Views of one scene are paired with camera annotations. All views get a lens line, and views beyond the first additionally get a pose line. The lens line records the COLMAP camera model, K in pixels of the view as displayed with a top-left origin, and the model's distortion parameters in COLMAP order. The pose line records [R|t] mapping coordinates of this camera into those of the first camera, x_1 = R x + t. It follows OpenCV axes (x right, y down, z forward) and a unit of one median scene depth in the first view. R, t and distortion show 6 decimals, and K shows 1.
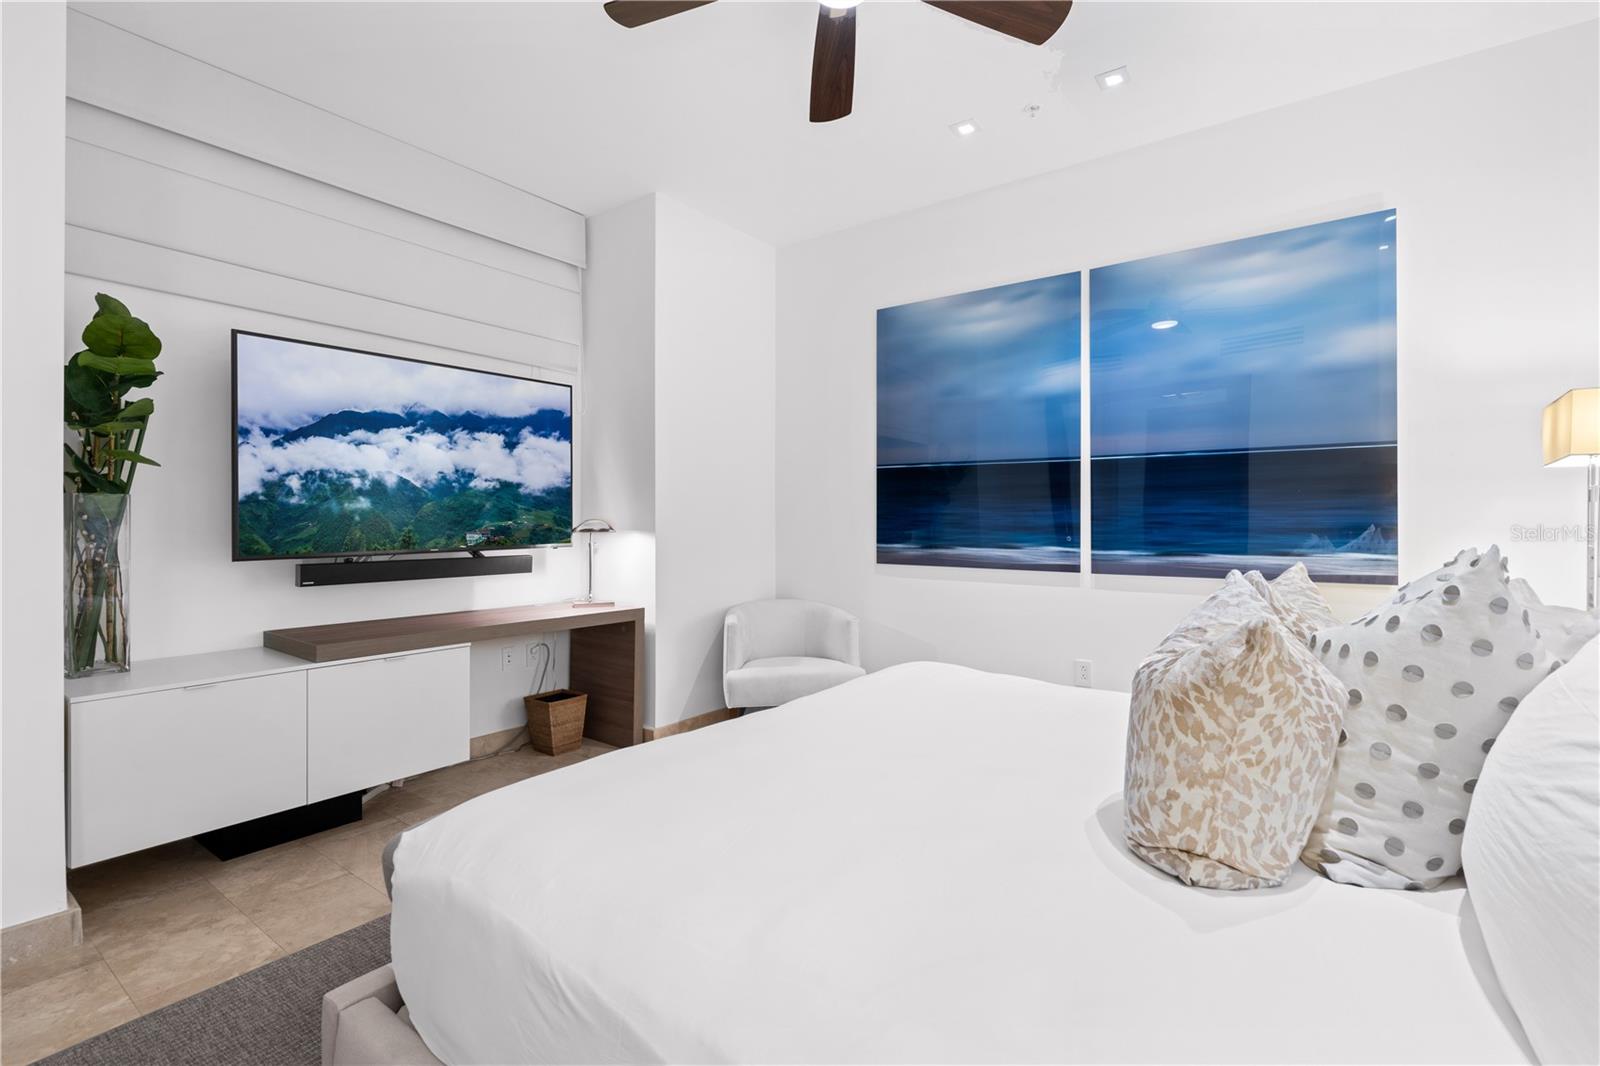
lens RADIAL K [[723.6, 0, 799.6], [0, 723.6, 545.7], [0, 0, 1]] dist [0.000818, 0.000954]
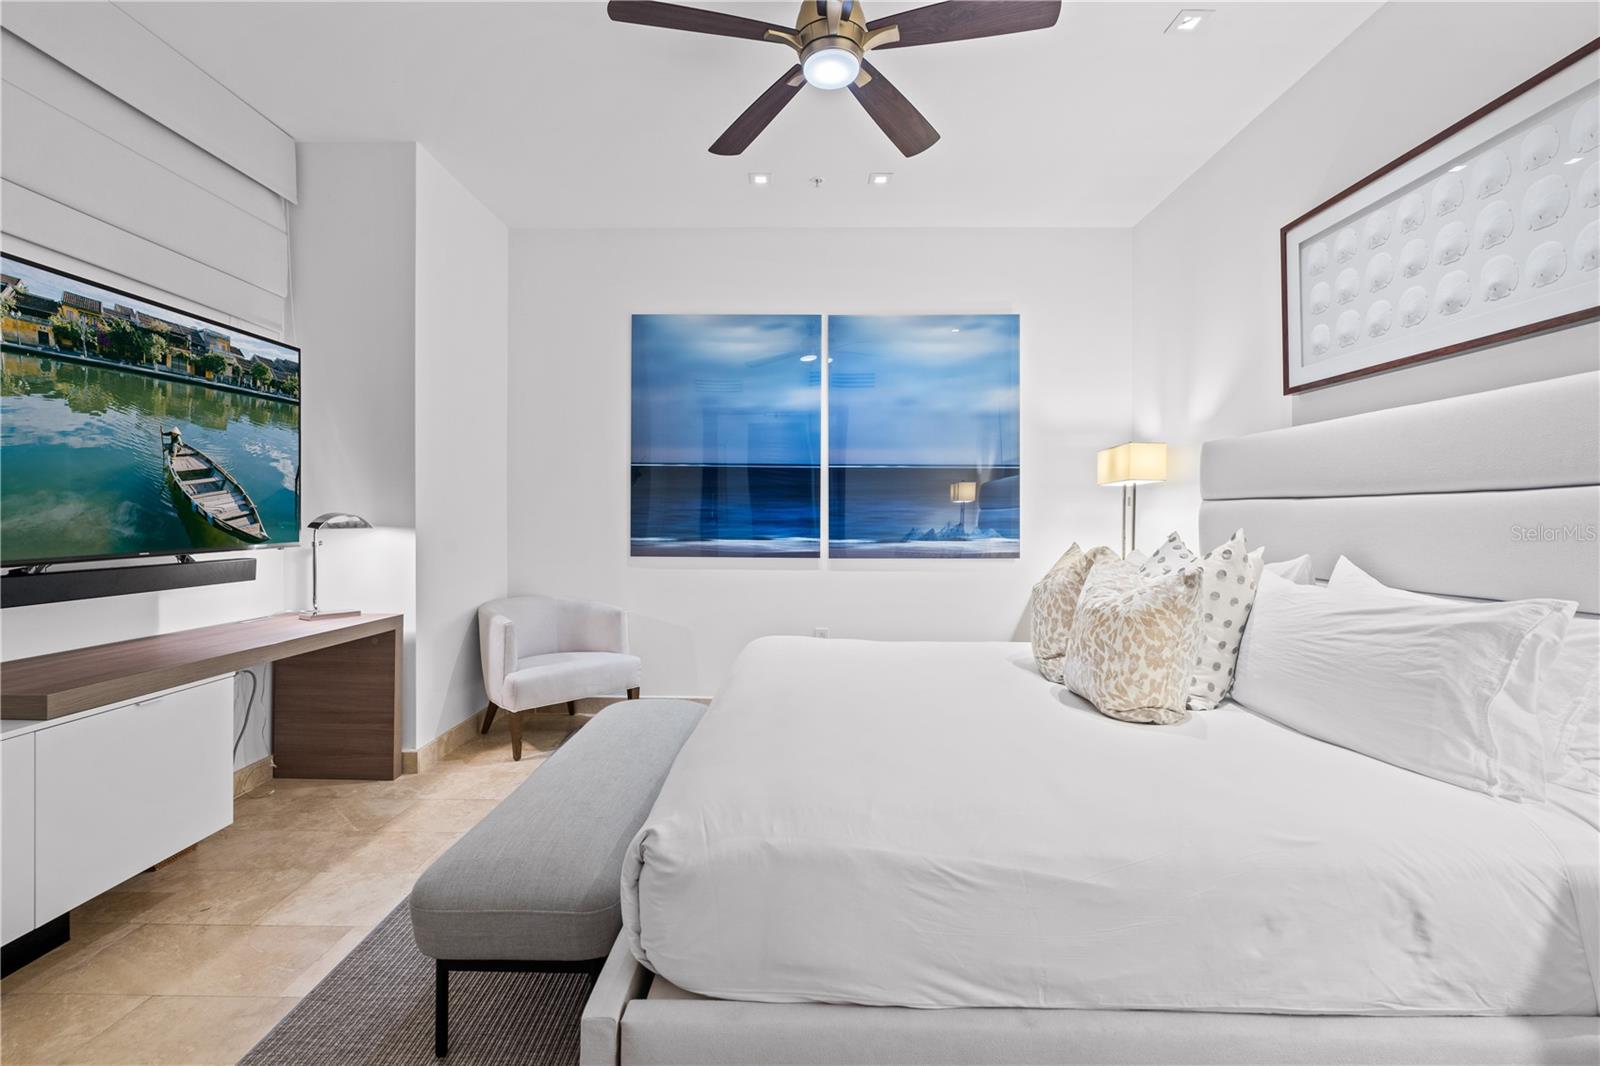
lens RADIAL K [[723.6, 0, 758.3], [0, 723.6, 548.4], [0, 0, 1]] dist [0.000818, 0.000954]
pose [[0.820188, -0.023324, 0.571618, -0.415779], [0.017823, 0.999725, 0.015218, 0.000120], [-0.571816, -0.002293, 0.820379, 0.041304]]
